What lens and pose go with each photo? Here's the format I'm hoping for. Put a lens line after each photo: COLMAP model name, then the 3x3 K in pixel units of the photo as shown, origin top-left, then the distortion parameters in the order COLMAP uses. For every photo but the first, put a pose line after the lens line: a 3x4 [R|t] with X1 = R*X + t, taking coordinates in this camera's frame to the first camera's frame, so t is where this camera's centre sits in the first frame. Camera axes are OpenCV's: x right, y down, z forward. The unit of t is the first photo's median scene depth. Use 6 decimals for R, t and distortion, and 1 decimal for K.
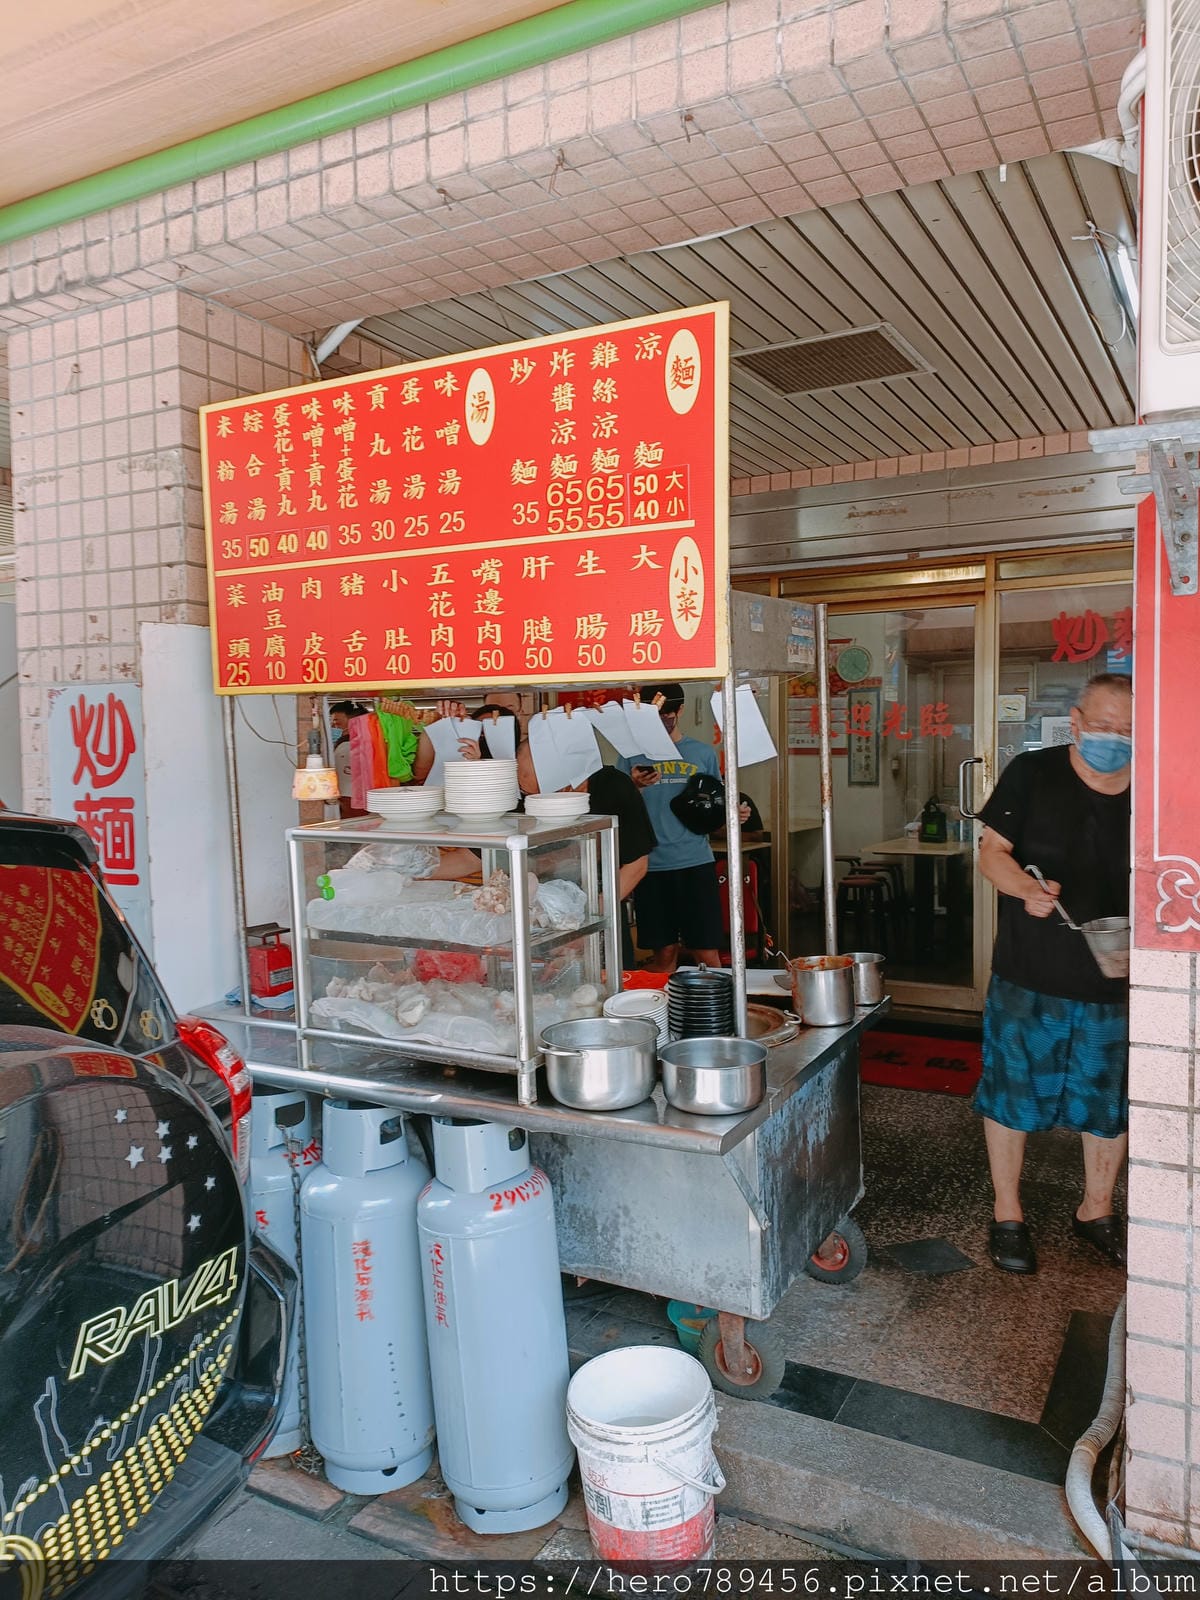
lens RADIAL K [[1227.9, 0, 599.4], [0, 1227.9, 802.4], [0, 0, 1]] dist [-0.007234, -0.028851]
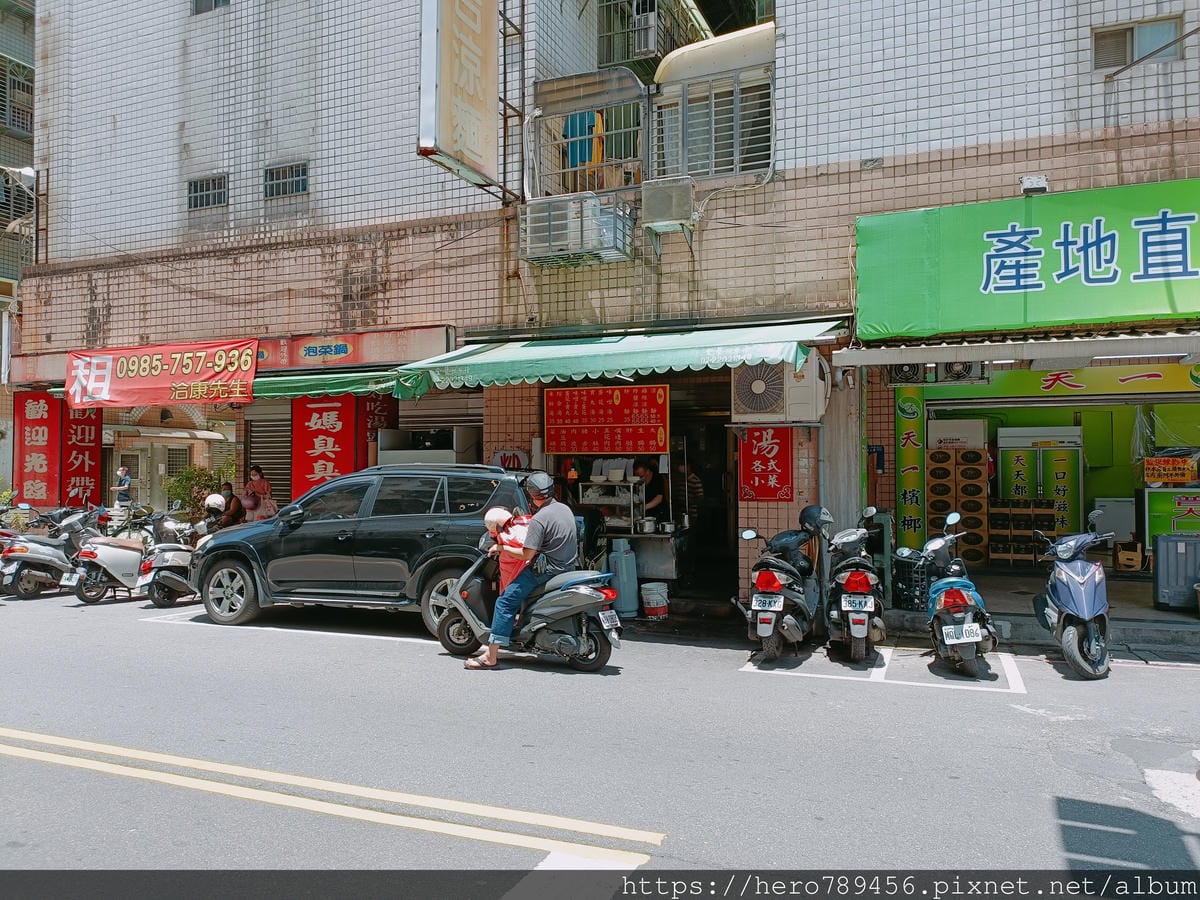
lens RADIAL K [[920.9, 0, 598.7], [0, 920.9, 450.8], [0, 0, 1]] dist [-0.007234, -0.028851]
pose [[0.993268, 0.008207, 0.115548, -0.575703], [-0.000300, 0.997666, -0.068283, 0.138968], [-0.115838, 0.067789, 0.990952, -2.549642]]
